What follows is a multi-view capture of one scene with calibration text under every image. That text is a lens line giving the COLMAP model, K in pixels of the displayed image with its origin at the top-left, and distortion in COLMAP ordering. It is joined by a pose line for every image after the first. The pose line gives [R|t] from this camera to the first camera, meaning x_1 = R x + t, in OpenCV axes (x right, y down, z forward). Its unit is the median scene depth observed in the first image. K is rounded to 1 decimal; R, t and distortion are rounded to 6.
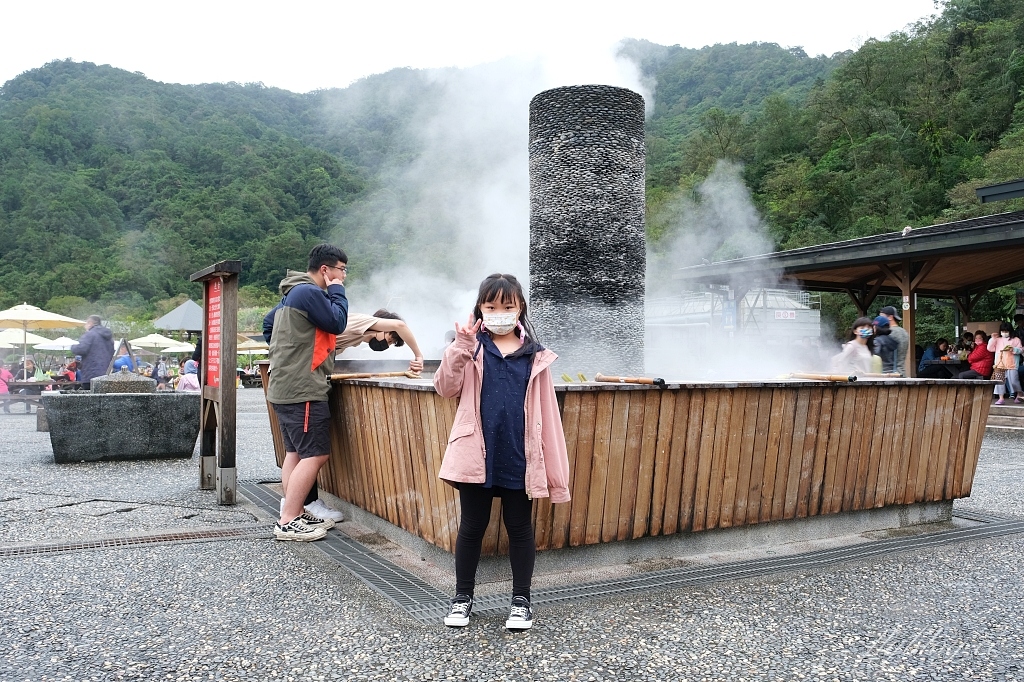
lens RADIAL K [[803.5, 0, 509.7], [0, 803.5, 345.6], [0, 0, 1]] dist [-0.018131, 0.001004]
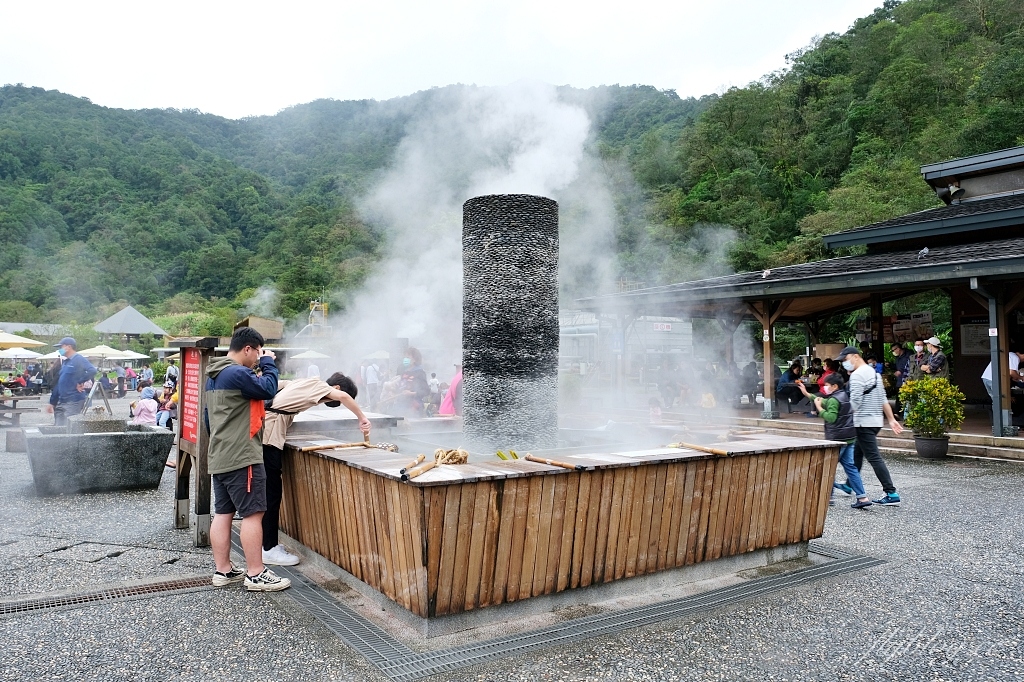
lens RADIAL K [[716.3, 0, 462.8], [0, 716.3, 325.5], [0, 0, 1]] dist [-0.026912, 0.007891]
pose [[0.998174, 0.006336, 0.060073, -0.036320], [-0.004526, 0.999533, -0.030221, -0.083223], [-0.060237, 0.029894, 0.997736, -0.056629]]
